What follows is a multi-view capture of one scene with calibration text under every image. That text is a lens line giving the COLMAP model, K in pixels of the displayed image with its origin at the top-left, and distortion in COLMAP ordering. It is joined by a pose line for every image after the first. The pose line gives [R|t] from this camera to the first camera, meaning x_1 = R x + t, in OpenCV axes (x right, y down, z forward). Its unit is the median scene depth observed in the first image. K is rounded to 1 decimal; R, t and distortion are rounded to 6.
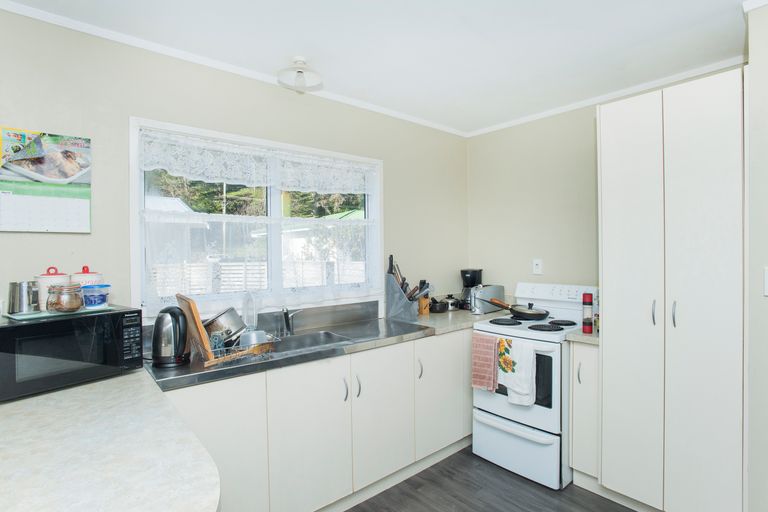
lens RADIAL K [[389.5, 0, 384.0], [0, 389.5, 256.0], [0, 0, 1]] dist [-0.004002, 0.000825]
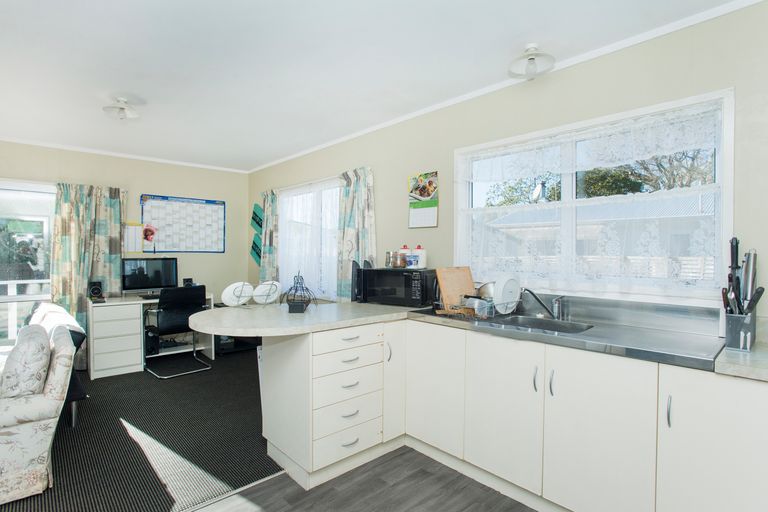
lens RADIAL K [[389.5, 0, 384.0], [0, 389.5, 256.0], [0, 0, 1]] dist [-0.004002, 0.000825]
pose [[0.070984, 0.040215, -0.996666, 0.956307], [-0.007159, 0.999182, 0.039806, 0.005222], [0.997452, 0.004310, 0.071214, 0.647256]]
